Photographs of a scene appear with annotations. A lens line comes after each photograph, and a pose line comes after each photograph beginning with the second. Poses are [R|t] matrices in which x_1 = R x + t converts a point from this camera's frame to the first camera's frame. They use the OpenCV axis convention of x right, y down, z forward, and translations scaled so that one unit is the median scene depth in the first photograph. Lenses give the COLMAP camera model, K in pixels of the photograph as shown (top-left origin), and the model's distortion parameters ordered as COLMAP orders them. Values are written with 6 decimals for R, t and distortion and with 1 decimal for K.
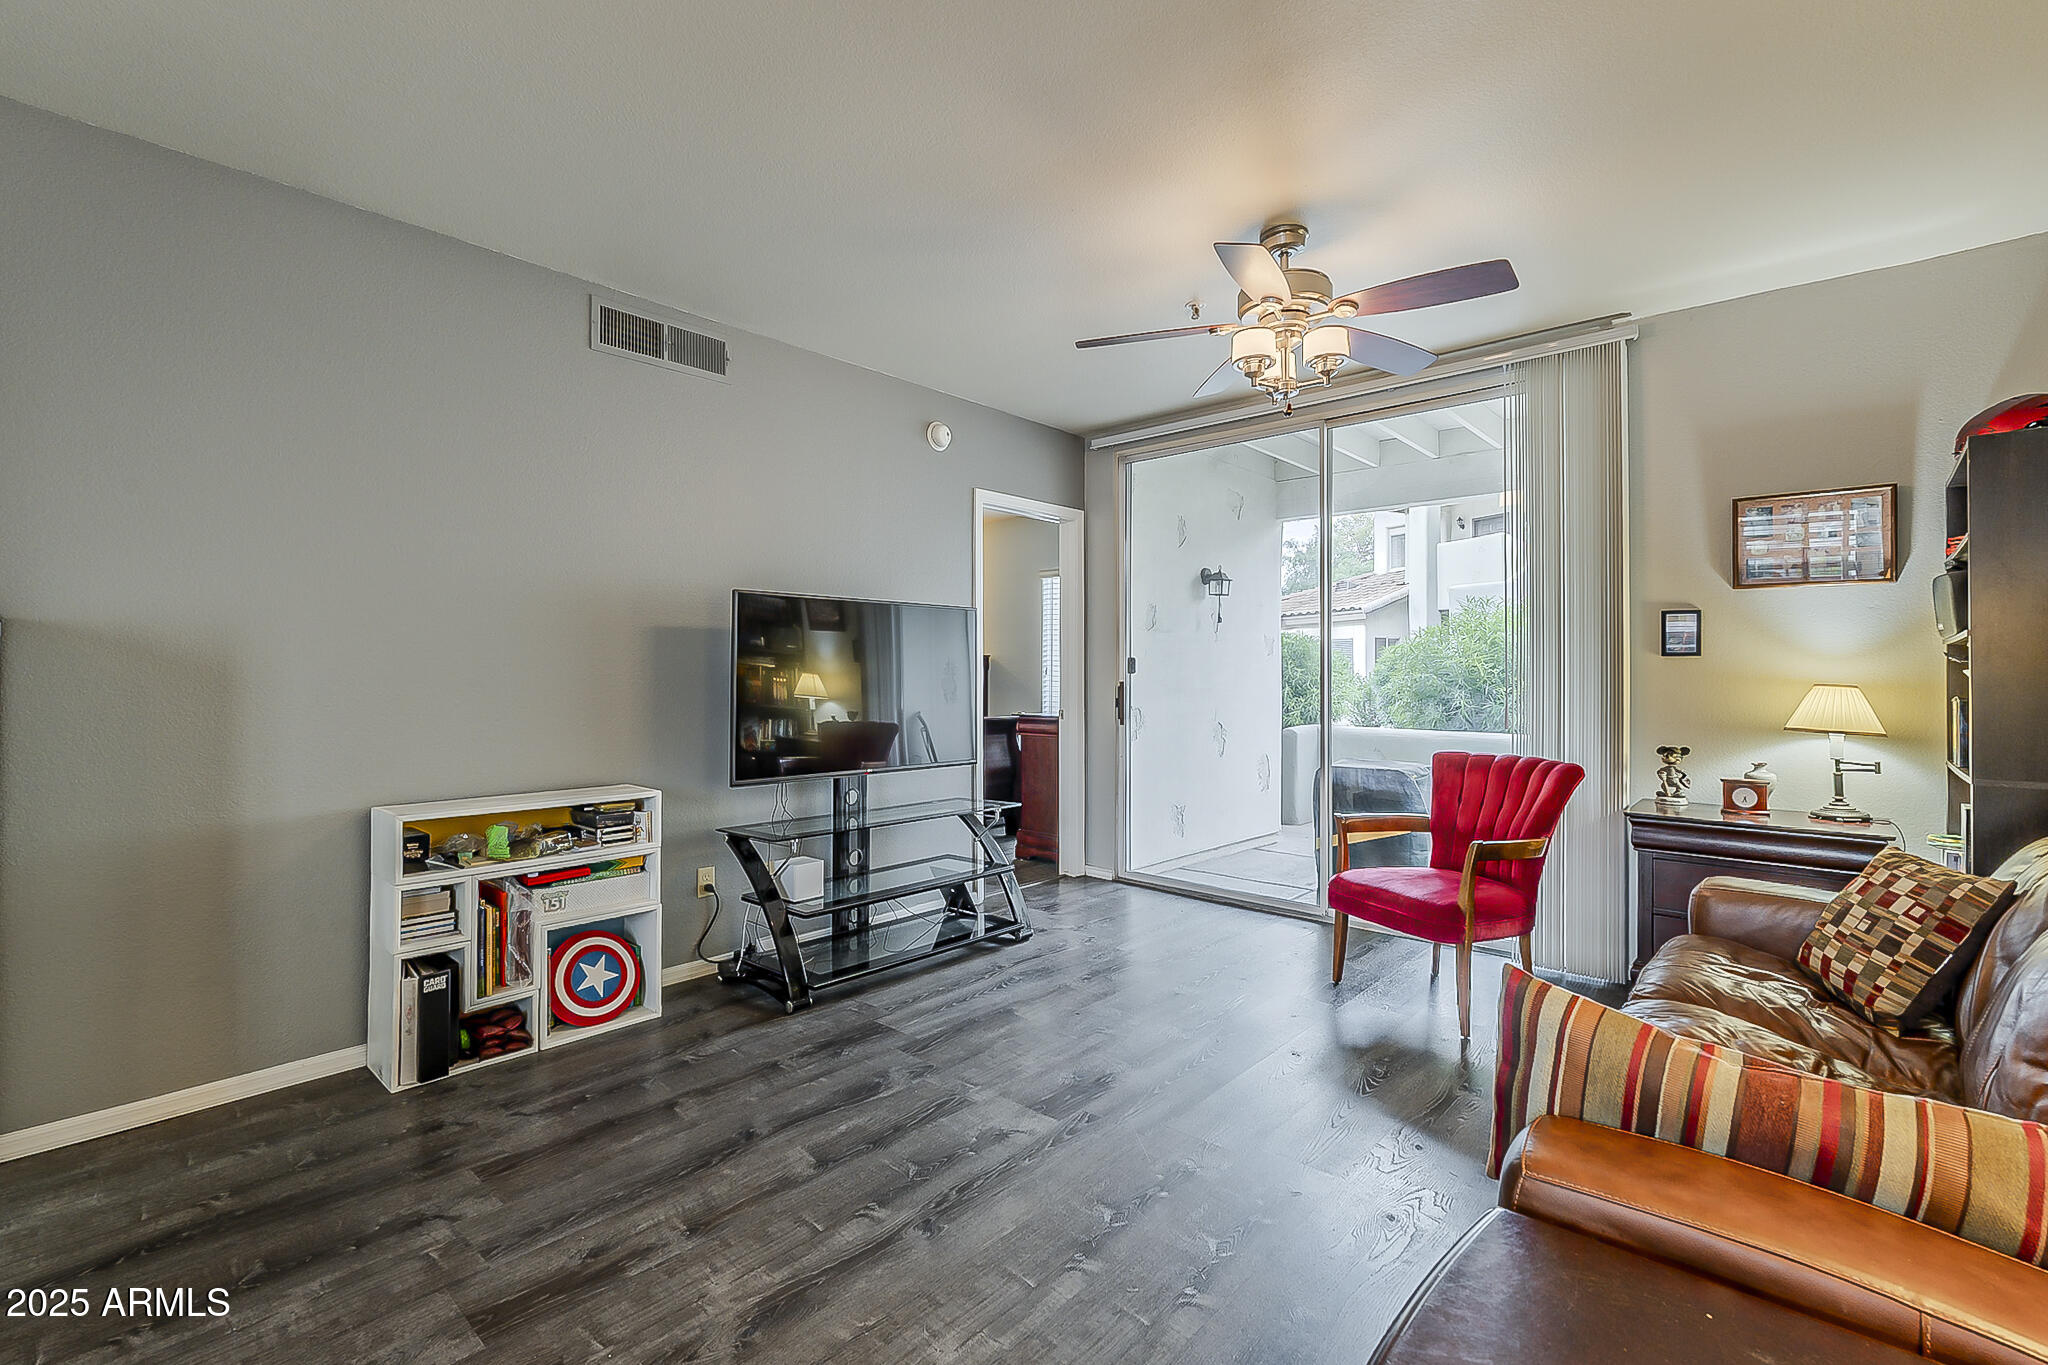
lens RADIAL K [[901.6, 0, 1021.5], [0, 901.6, 661.3], [0, 0, 1]] dist [-0.003793, -0.000659]
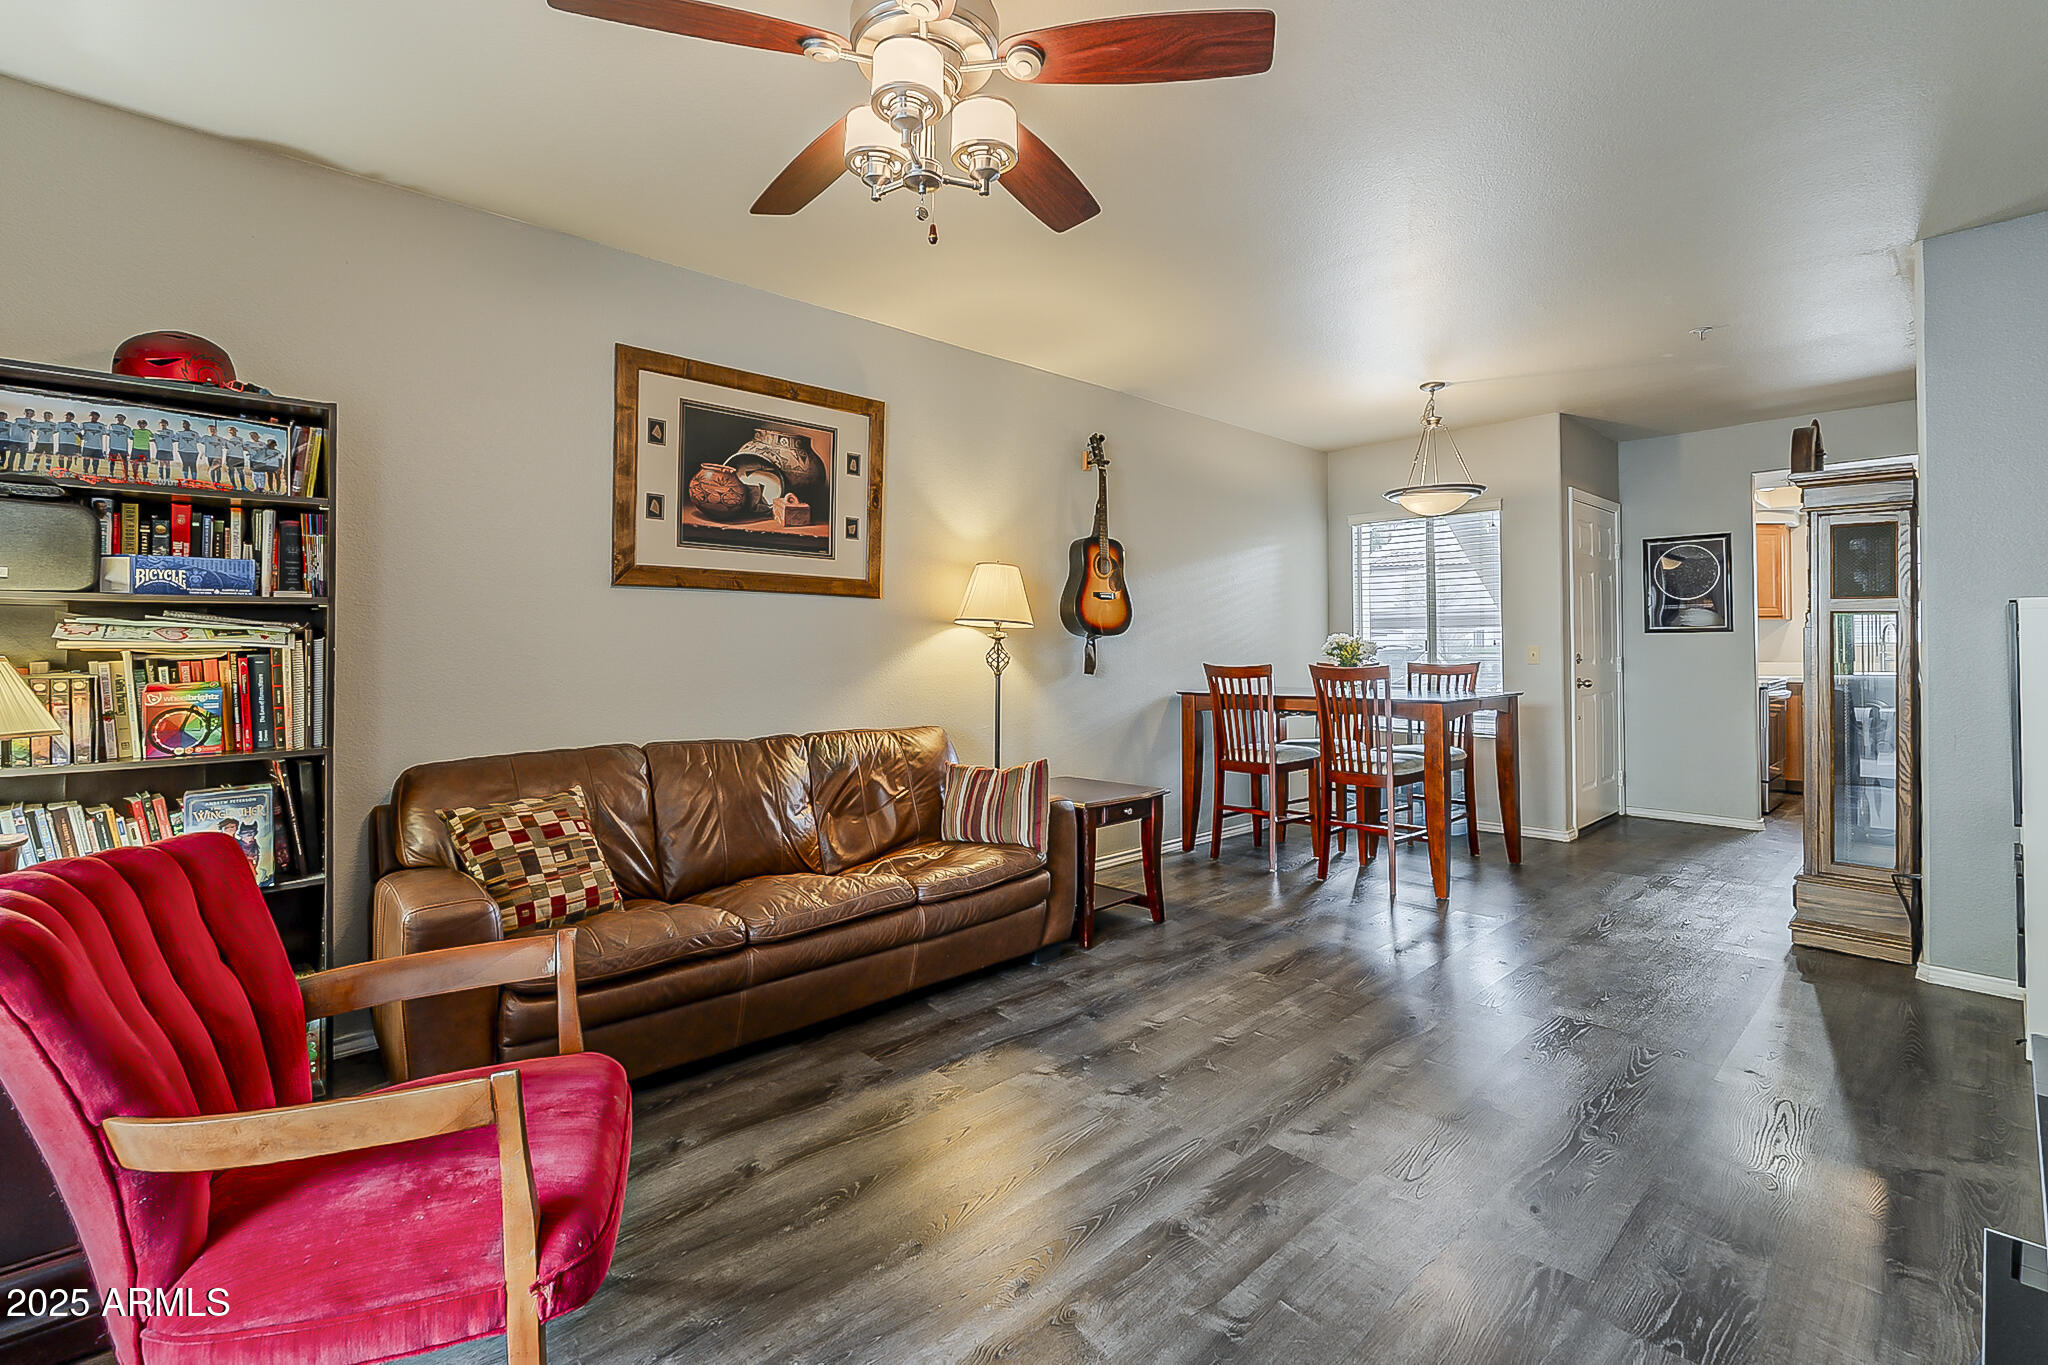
lens RADIAL K [[901.6, 0, 1036.4], [0, 901.6, 639.2], [0, 0, 1]] dist [-0.003793, -0.000659]
pose [[-0.997469, 0.000203, 0.071098, 0.169094], [-0.001497, 0.999714, -0.023860, 0.026966], [-0.071083, -0.023906, -0.997184, 1.549545]]
